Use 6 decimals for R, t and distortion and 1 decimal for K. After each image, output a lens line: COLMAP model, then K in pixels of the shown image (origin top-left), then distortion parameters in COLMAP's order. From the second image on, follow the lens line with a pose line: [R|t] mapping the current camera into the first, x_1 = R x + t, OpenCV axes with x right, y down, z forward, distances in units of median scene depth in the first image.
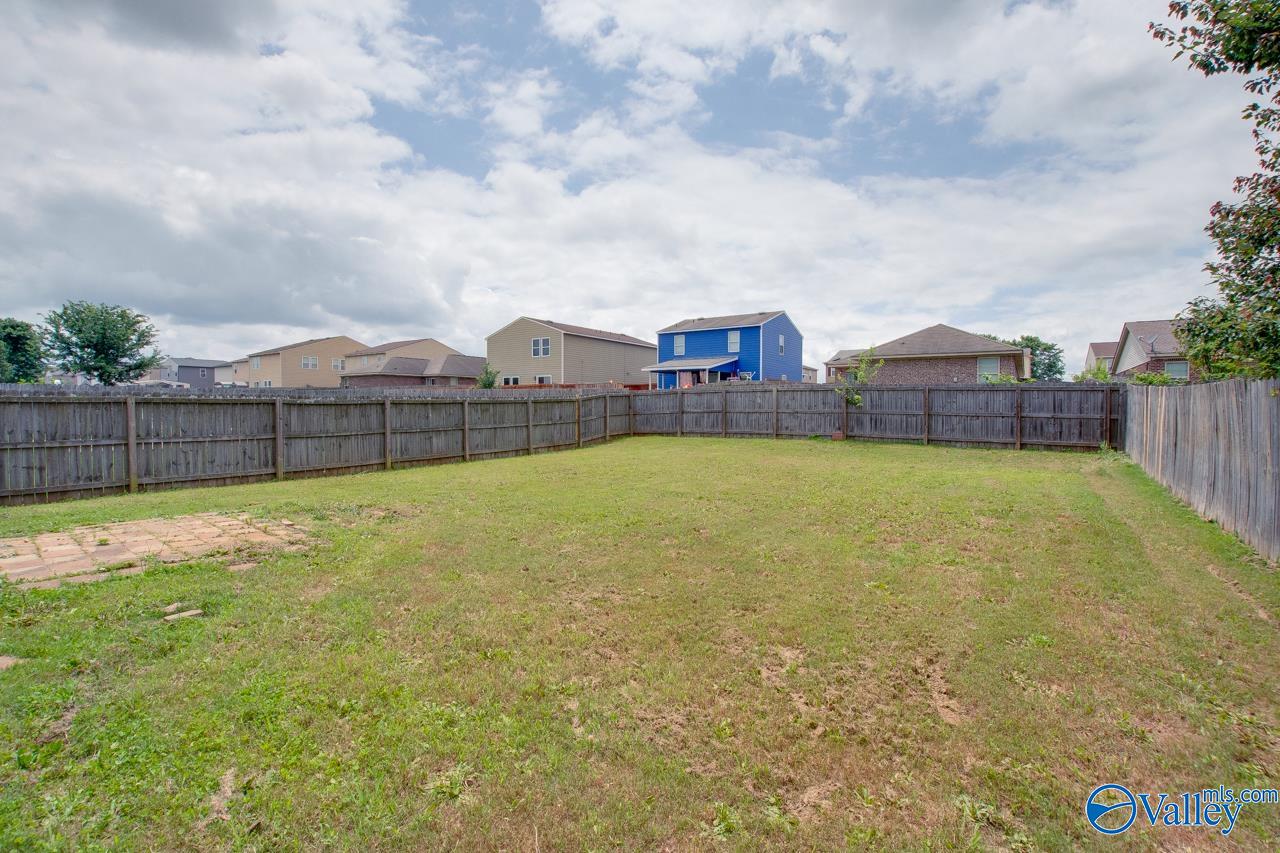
lens RADIAL K [[589.9, 0, 643.8], [0, 589.9, 423.6], [0, 0, 1]] dist [-0.028516, 0.002157]
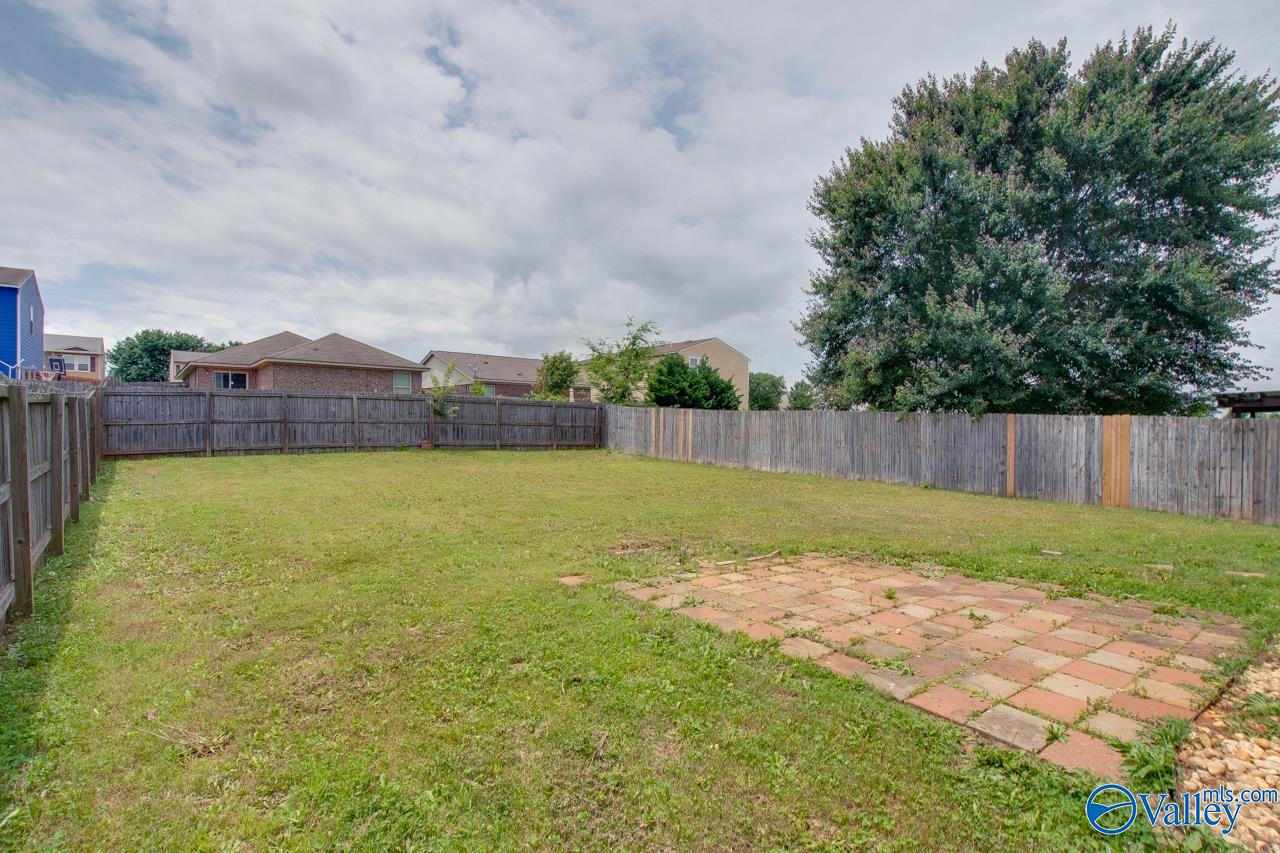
lens RADIAL K [[589.9, 0, 643.7], [0, 589.9, 427.7], [0, 0, 1]] dist [-0.028516, 0.002157]
pose [[0.263081, -0.009497, 0.964727, -0.526450], [0.013534, 0.999889, 0.006152, -0.010539], [-0.964679, 0.011438, 0.263181, 0.352313]]
